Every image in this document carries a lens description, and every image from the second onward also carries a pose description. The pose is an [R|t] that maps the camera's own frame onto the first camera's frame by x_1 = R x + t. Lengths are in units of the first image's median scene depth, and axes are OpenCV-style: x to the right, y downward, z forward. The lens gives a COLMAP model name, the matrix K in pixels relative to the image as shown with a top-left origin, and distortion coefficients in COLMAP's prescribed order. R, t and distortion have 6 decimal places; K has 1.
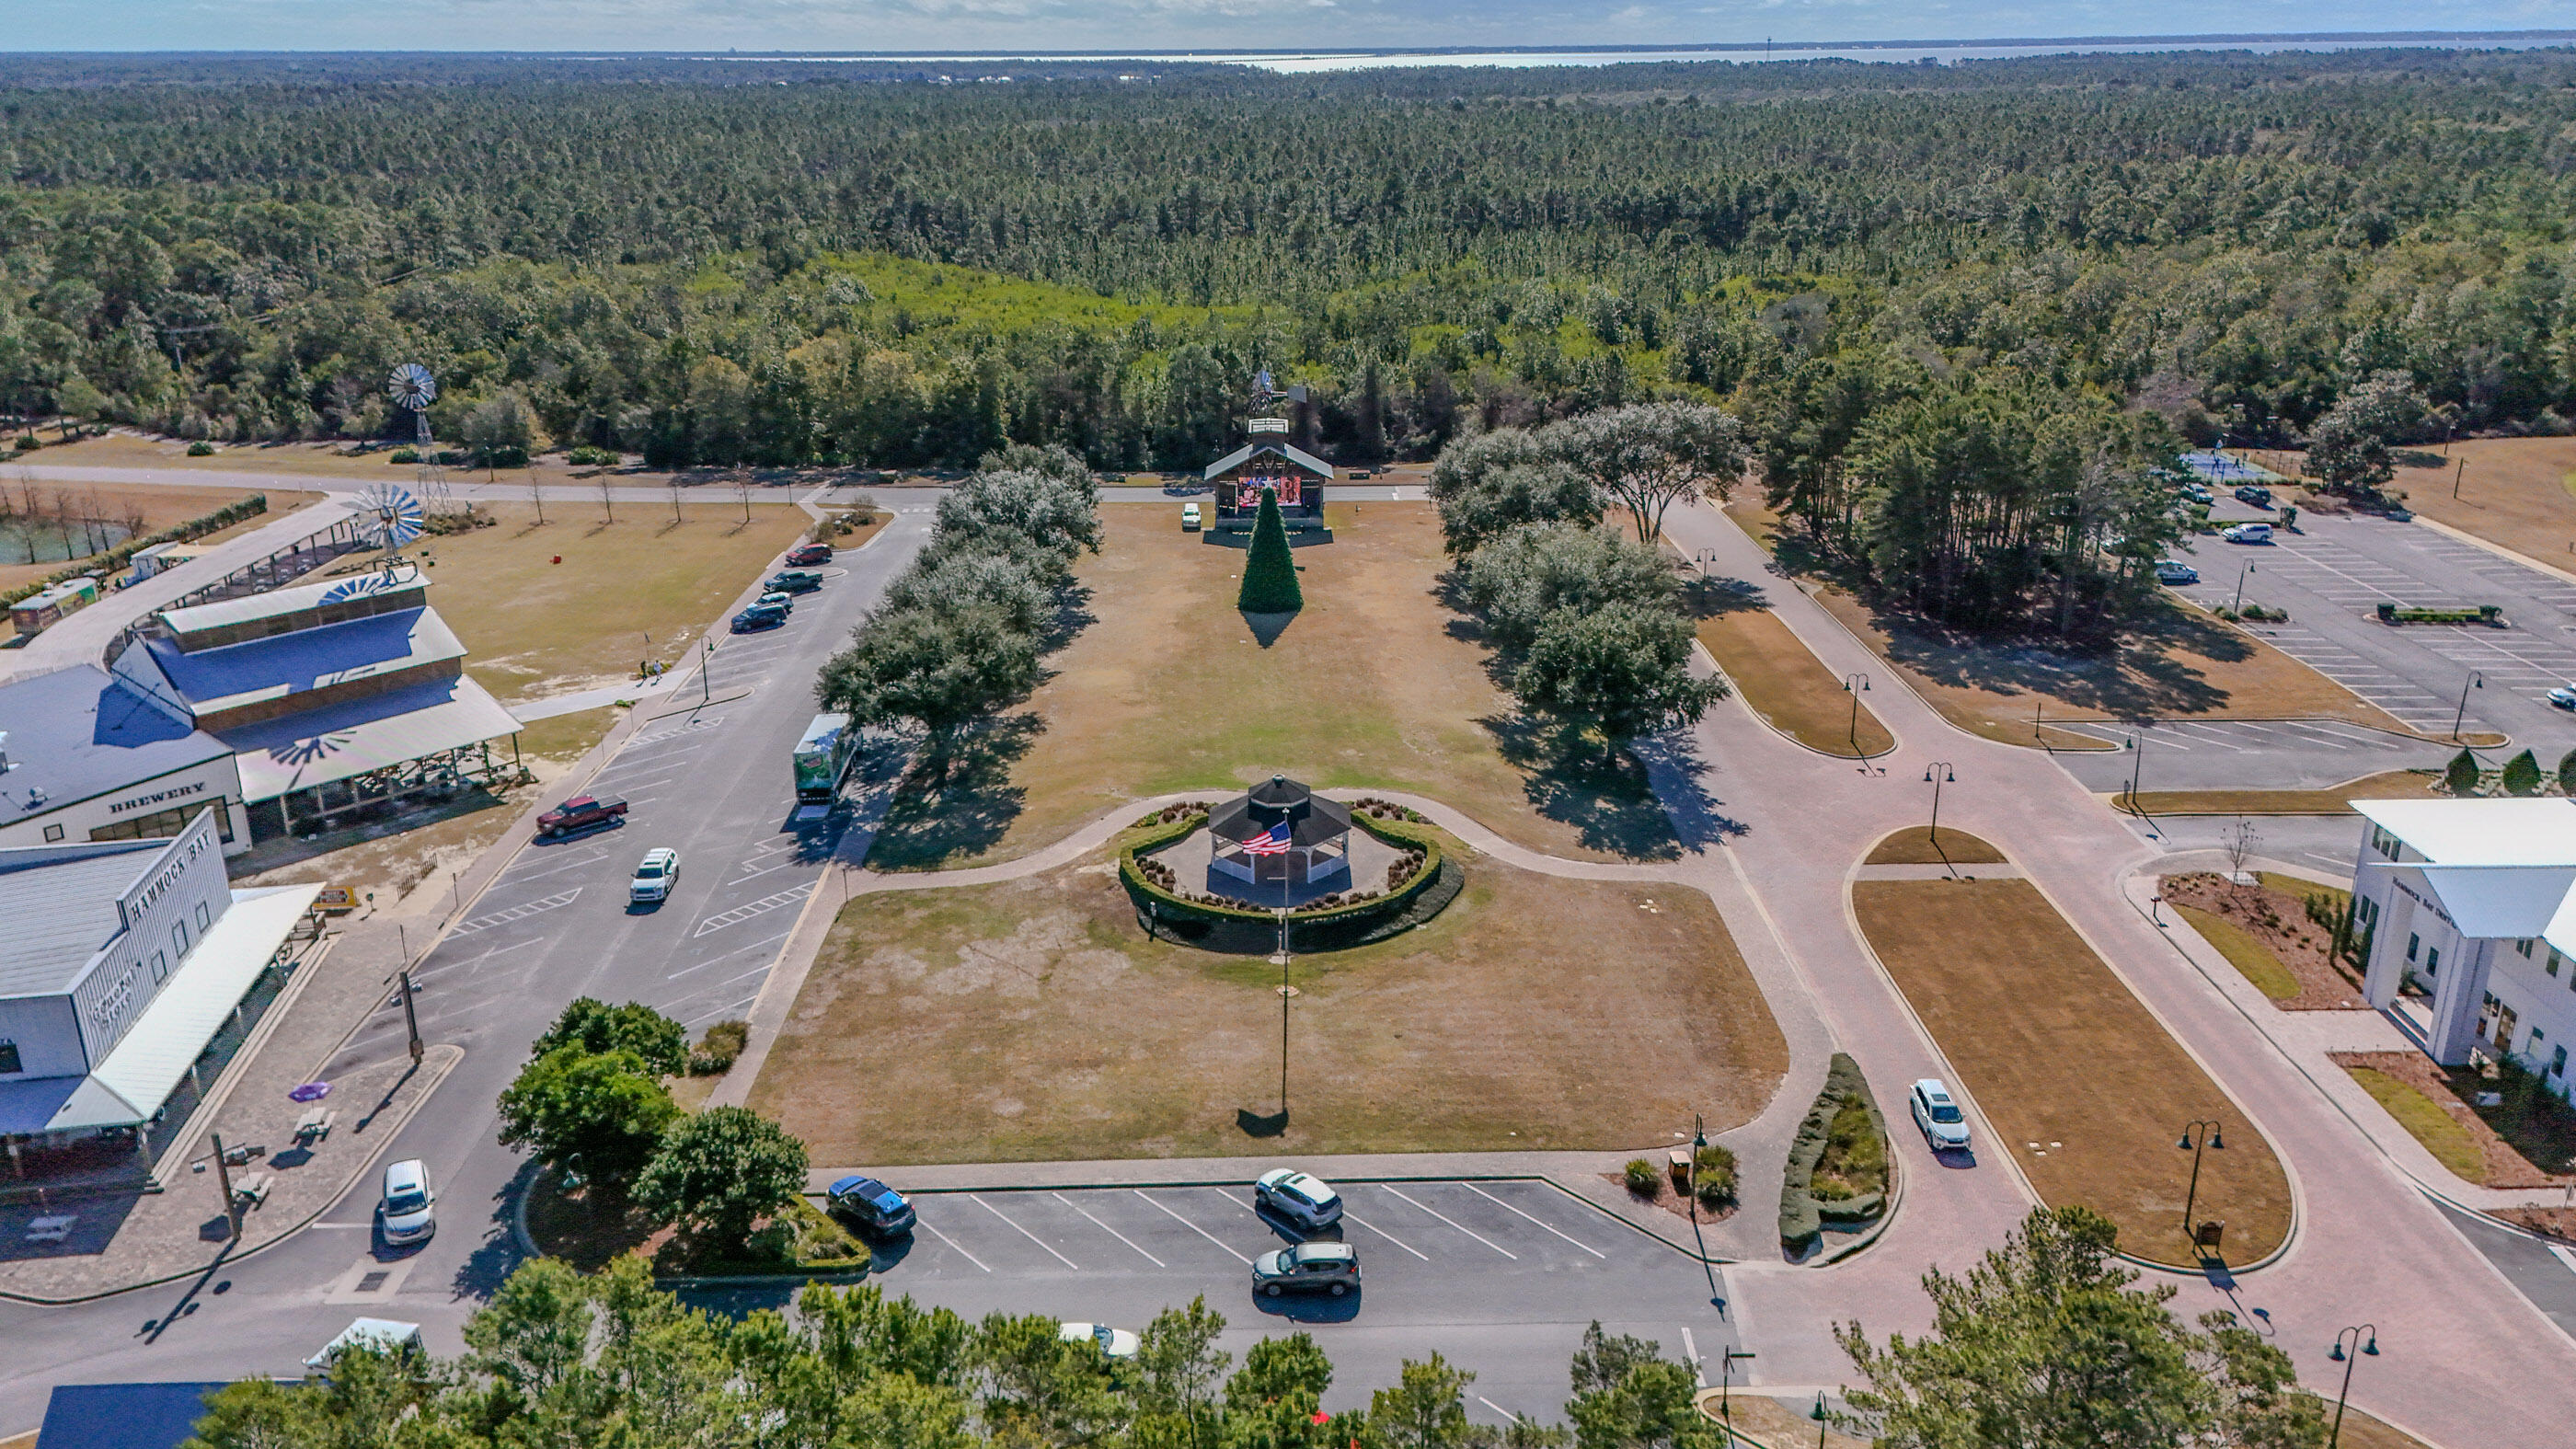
lens RADIAL K [[1916.6, 0, 1284.6], [0, 1916.6, 730.1], [0, 0, 1]] dist [0.101370, -0.083197]
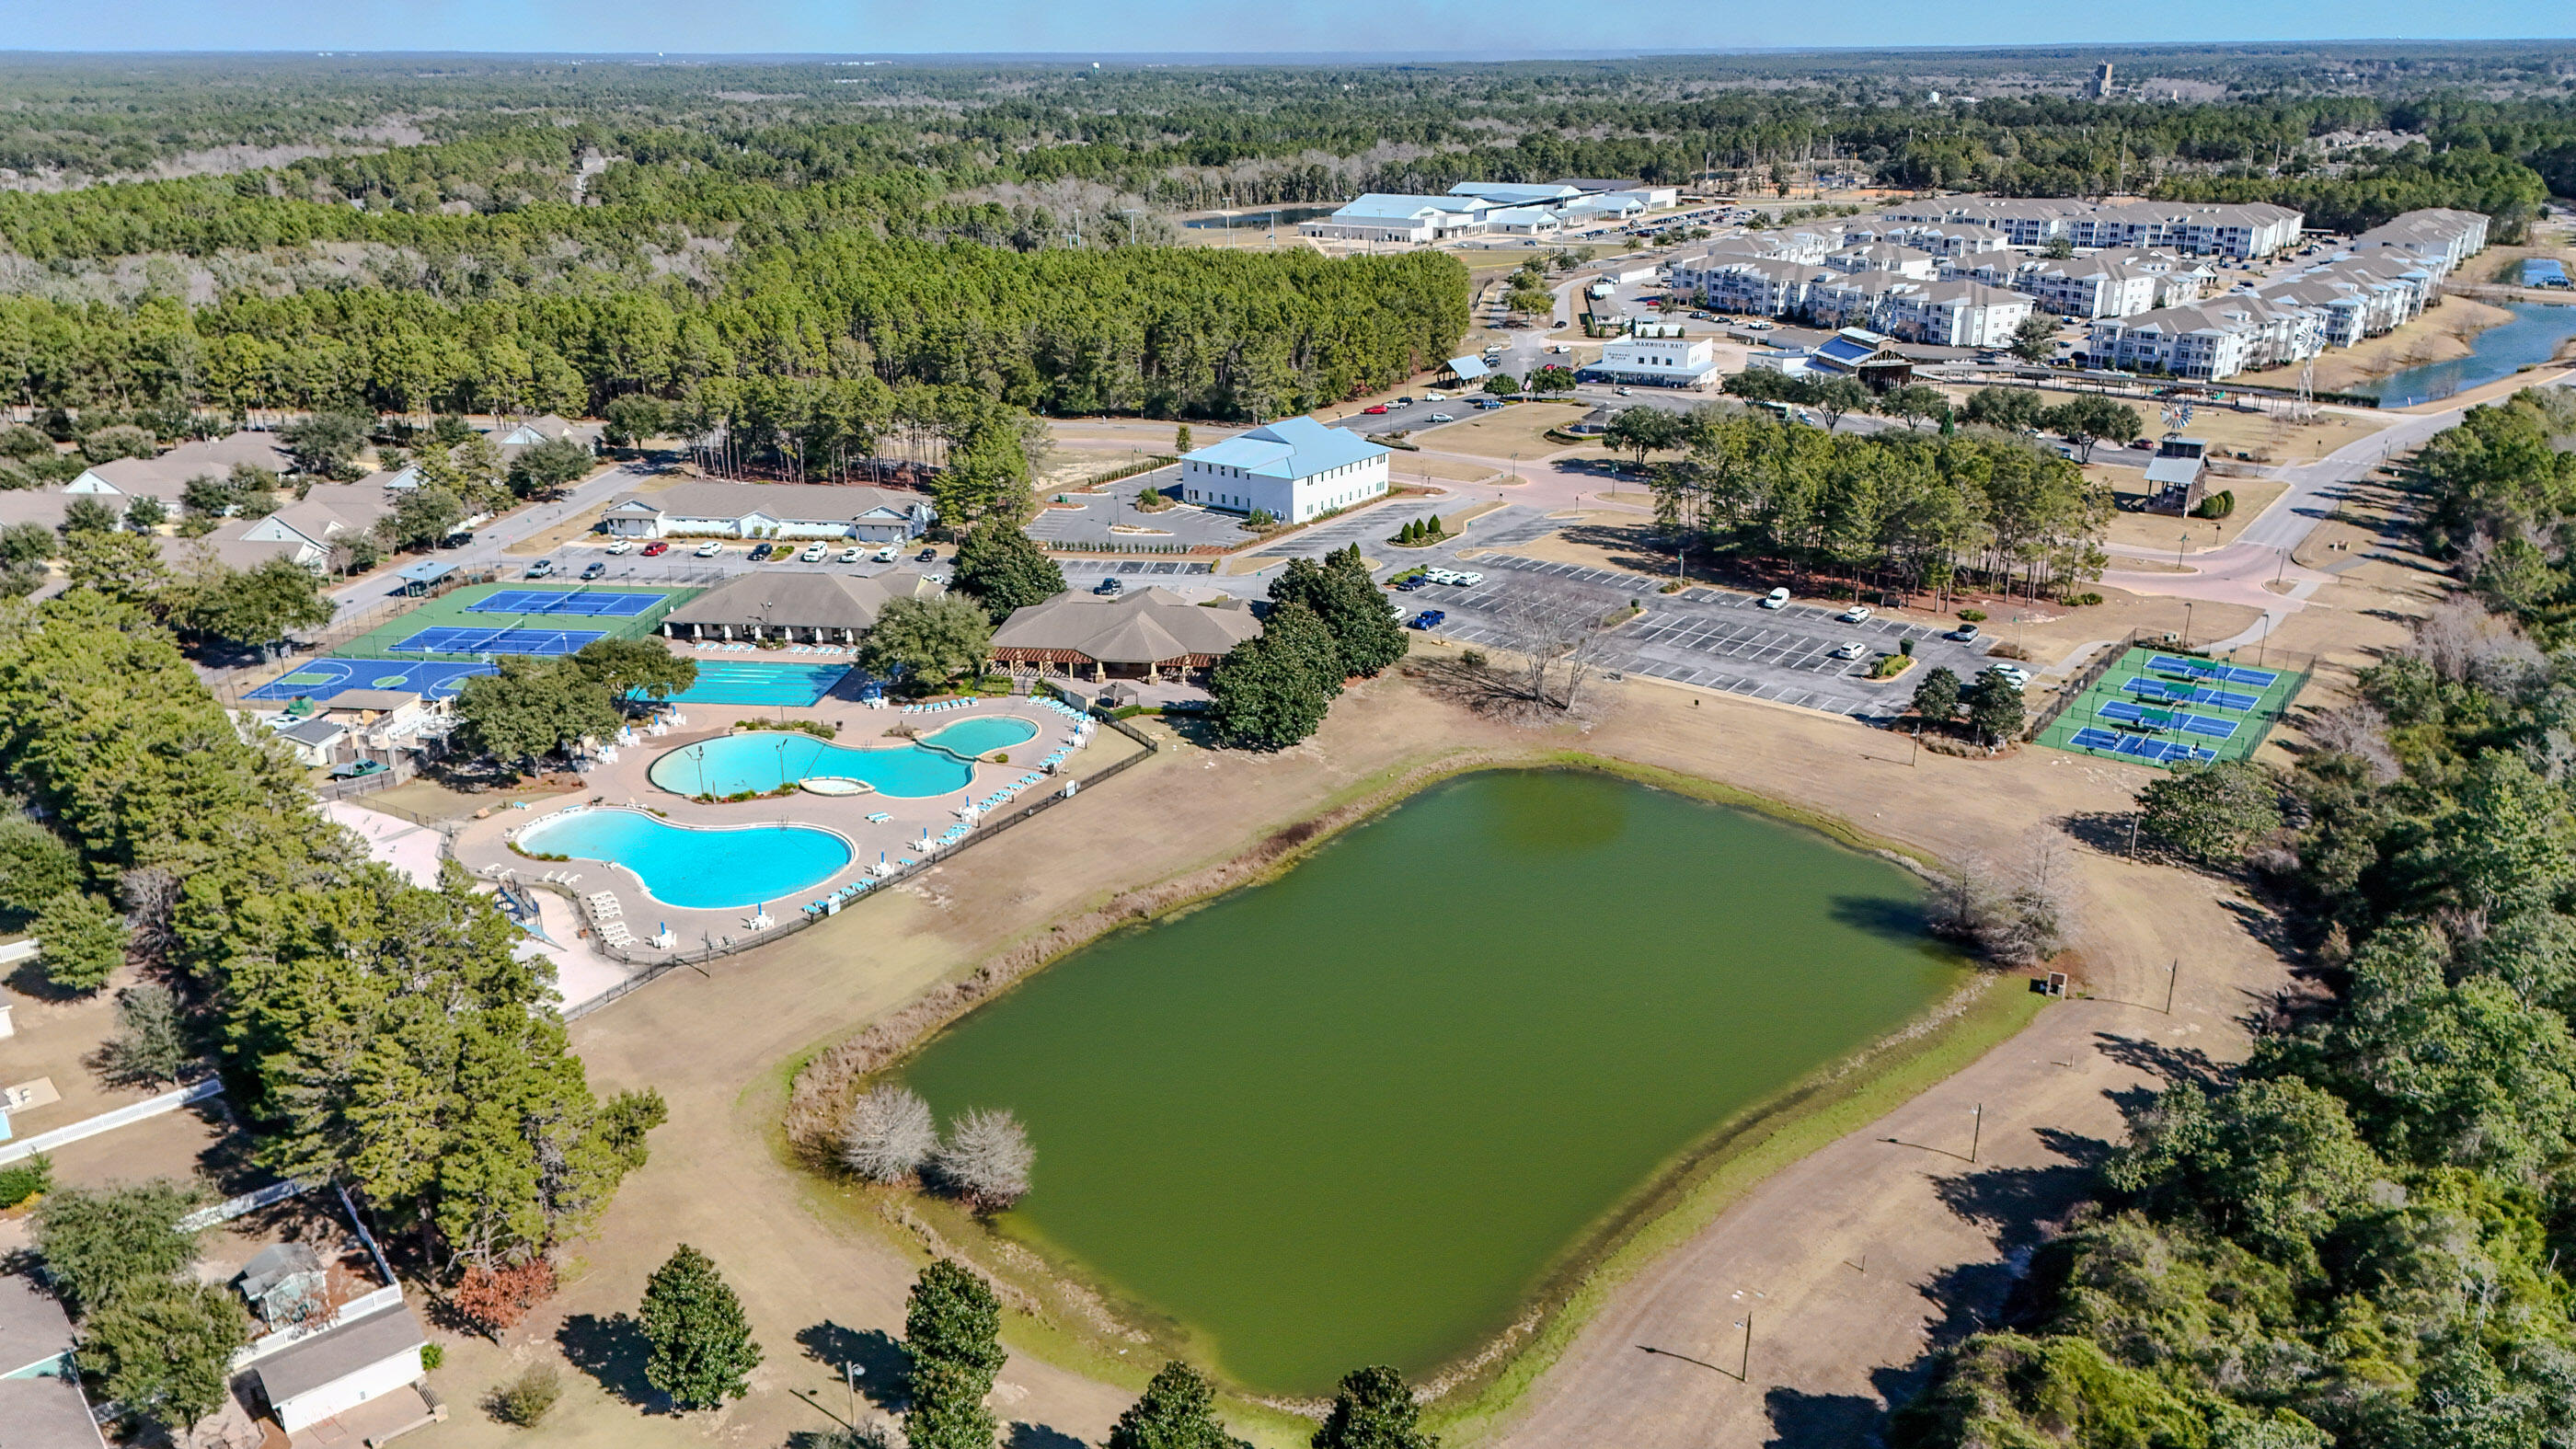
lens RADIAL K [[1916.6, 0, 1284.6], [0, 1916.6, 730.1], [0, 0, 1]] dist [0.101370, -0.083197]
pose [[-0.604883, 0.273834, -0.747751, 2.078256], [-0.263080, 0.817571, 0.512218, -0.745365], [0.751602, 0.506550, -0.422494, 1.661768]]
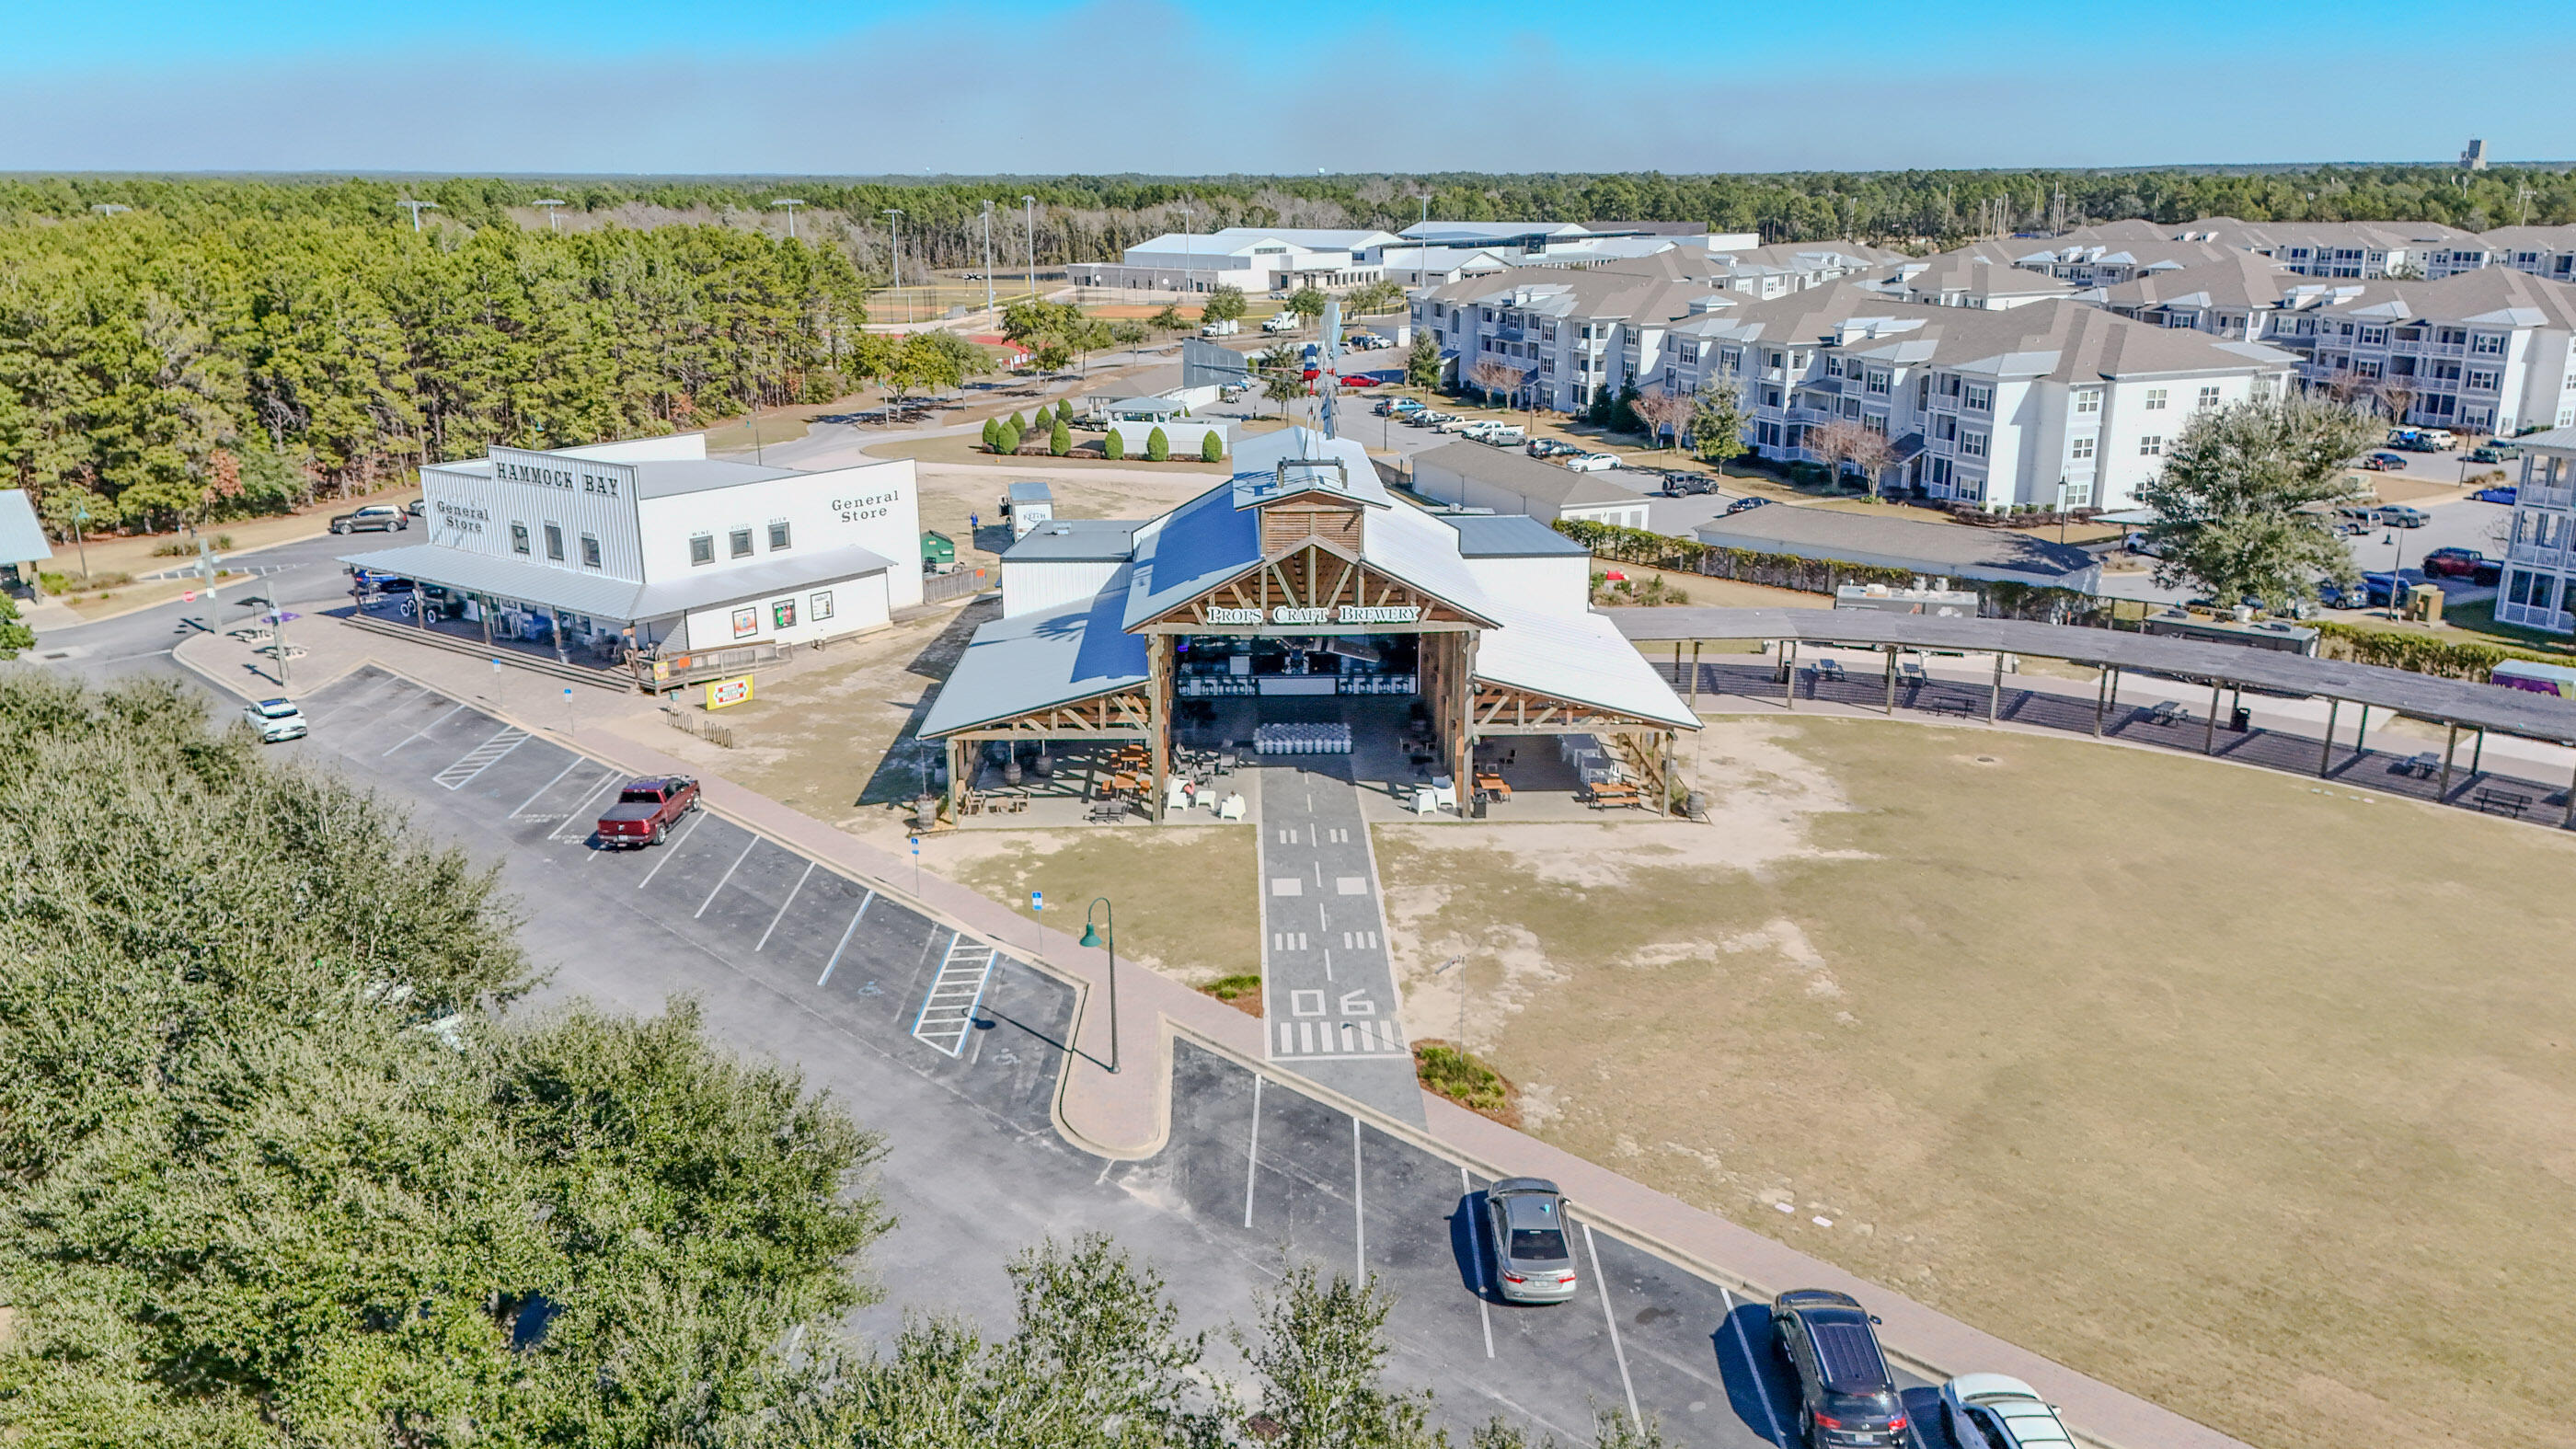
lens RADIAL K [[1916.6, 0, 1284.6], [0, 1916.6, 730.1], [0, 0, 1]] dist [0.101370, -0.083197]
pose [[-0.717208, 0.200569, -0.667372, -0.113295], [-0.229095, 0.836589, 0.497628, -0.247647], [0.658125, 0.509794, -0.554059, 1.198293]]
